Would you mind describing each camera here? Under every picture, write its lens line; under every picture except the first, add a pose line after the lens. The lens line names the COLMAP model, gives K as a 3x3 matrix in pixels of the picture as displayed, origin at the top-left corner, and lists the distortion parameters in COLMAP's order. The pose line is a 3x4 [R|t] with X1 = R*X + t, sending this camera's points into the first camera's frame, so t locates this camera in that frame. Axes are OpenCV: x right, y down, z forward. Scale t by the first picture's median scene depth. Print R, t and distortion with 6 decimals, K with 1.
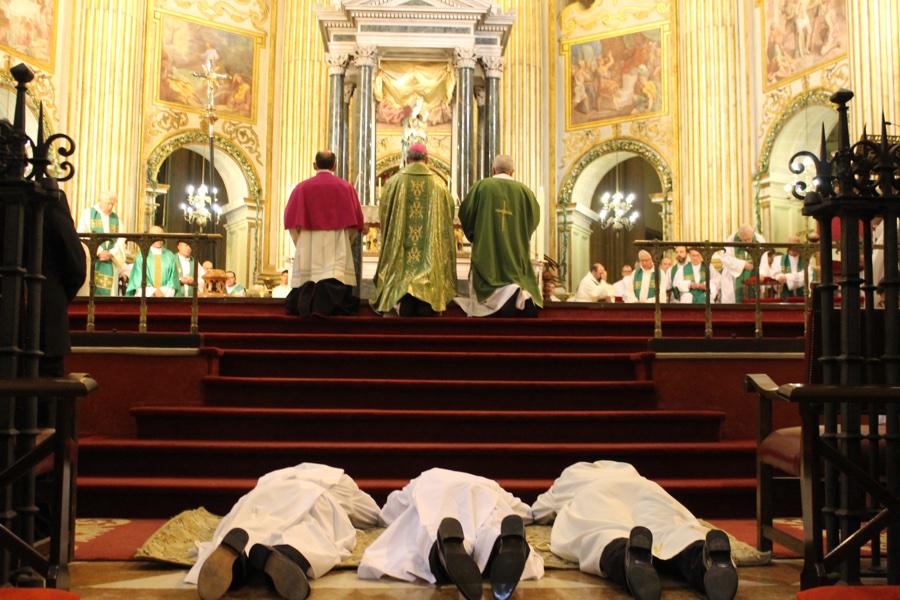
lens RADIAL K [[1450.8, 0, 435.9], [0, 1450.8, 300.7], [0, 0, 1]] dist [-0.023240, 0.204001]
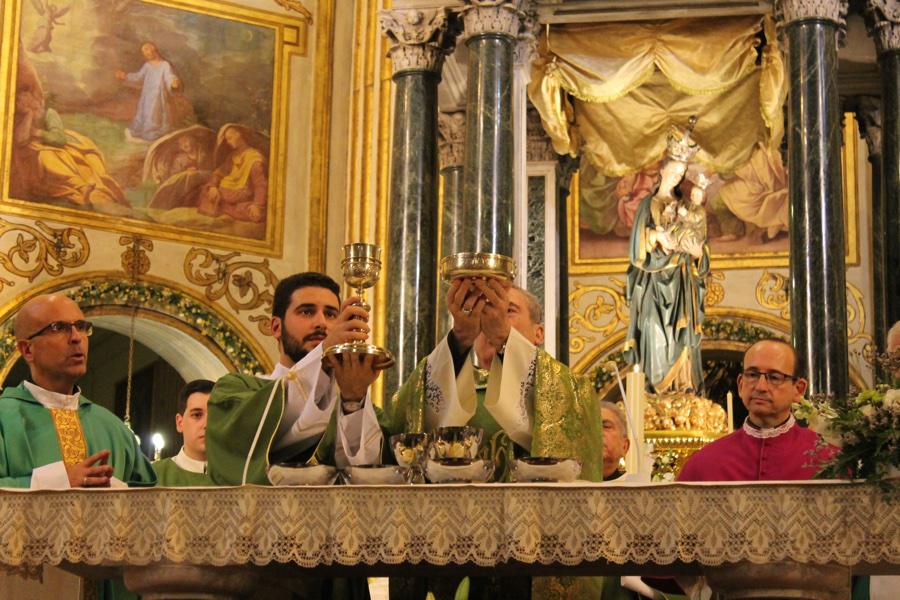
lens RADIAL K [[2471.7, 0, 450.0], [0, 2471.7, 300.0], [0, 0, 1]] dist [0.042598, 1.070615]
pose [[0.983925, -0.037918, -0.174512, 0.029257], [0.015501, 0.991644, -0.128071, -0.029579], [0.177910, 0.123307, 0.976291, 0.401378]]
